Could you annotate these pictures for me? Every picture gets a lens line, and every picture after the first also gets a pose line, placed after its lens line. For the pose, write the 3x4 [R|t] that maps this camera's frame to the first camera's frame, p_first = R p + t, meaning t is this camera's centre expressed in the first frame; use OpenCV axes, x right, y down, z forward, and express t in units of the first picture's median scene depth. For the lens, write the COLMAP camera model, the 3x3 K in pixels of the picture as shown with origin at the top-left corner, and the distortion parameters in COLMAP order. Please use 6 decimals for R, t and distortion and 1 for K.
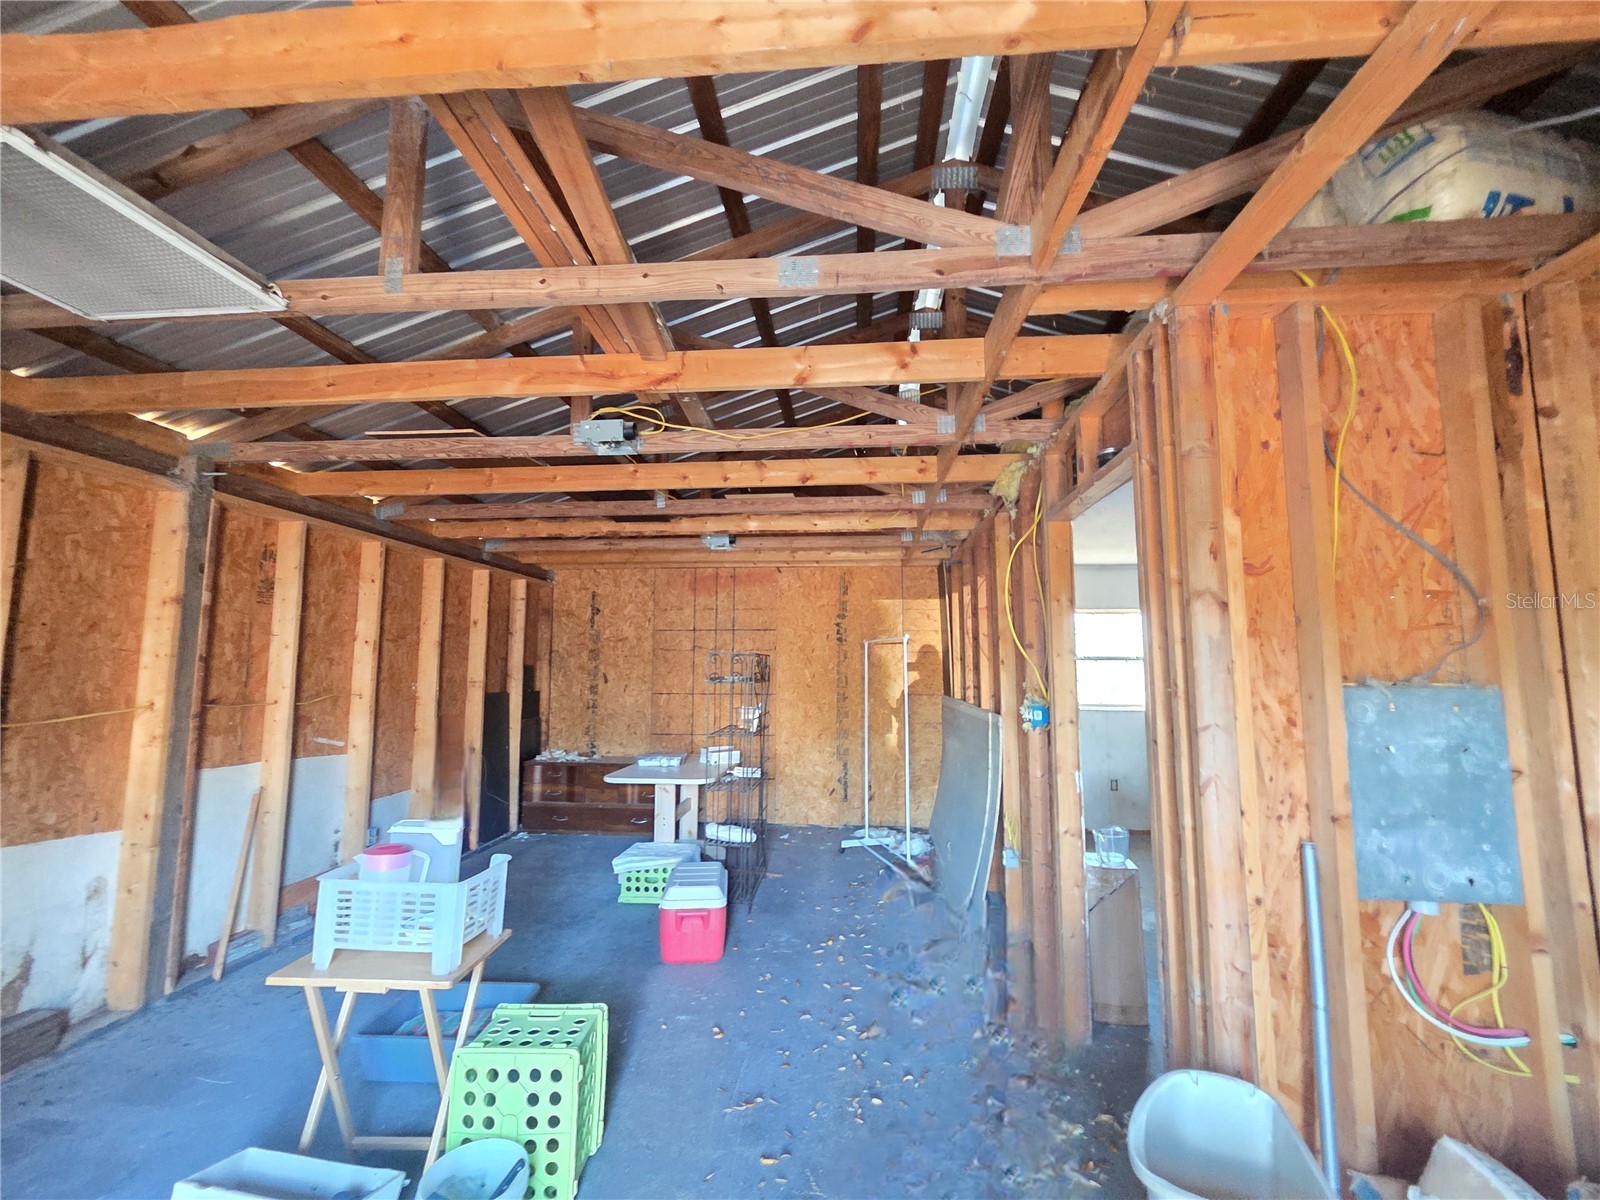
lens RADIAL K [[655.7, 0, 802.6], [0, 655.7, 602.6], [0, 0, 1]] dist [0.000836, 0.001172]
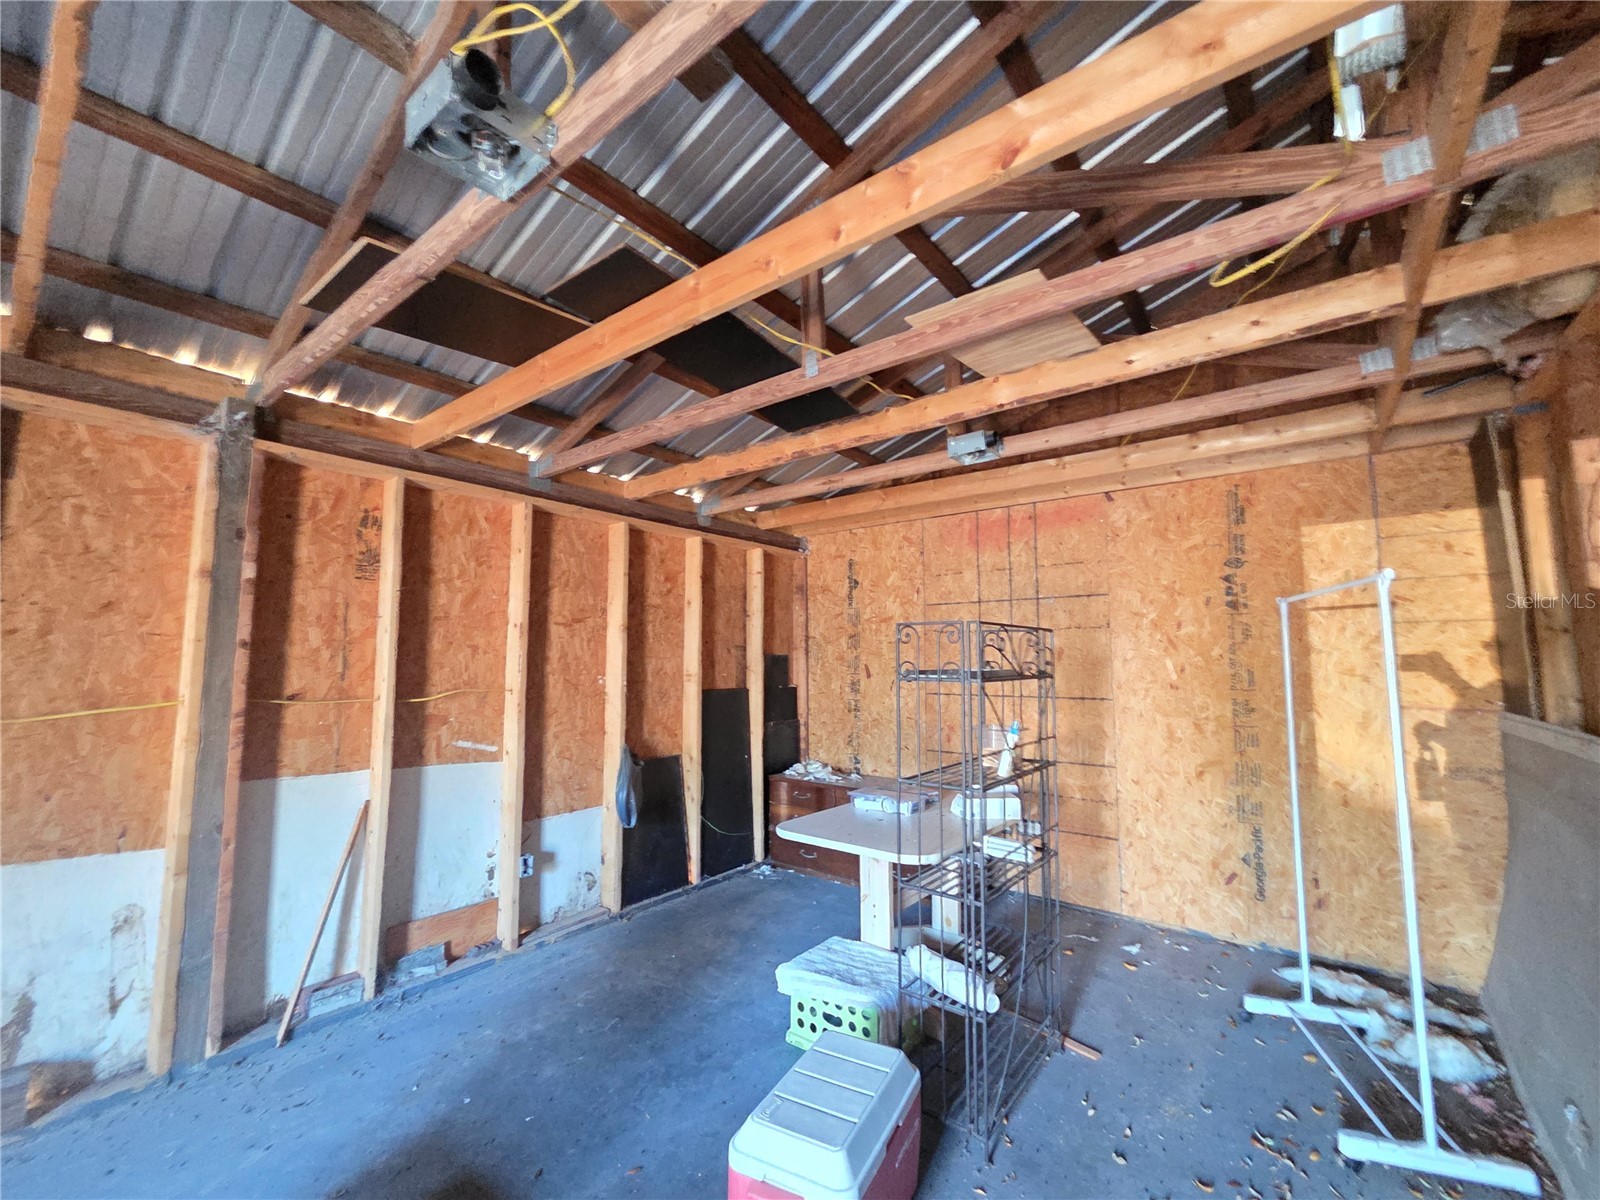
lens RADIAL K [[655.7, 0, 809.1], [0, 655.7, 603.4], [0, 0, 1]] dist [0.000836, 0.001172]
pose [[0.839567, -0.051423, -0.540817, 0.063202], [0.056690, 0.998368, -0.006924, 0.043688], [0.540290, -0.024846, 0.841112, 0.379607]]
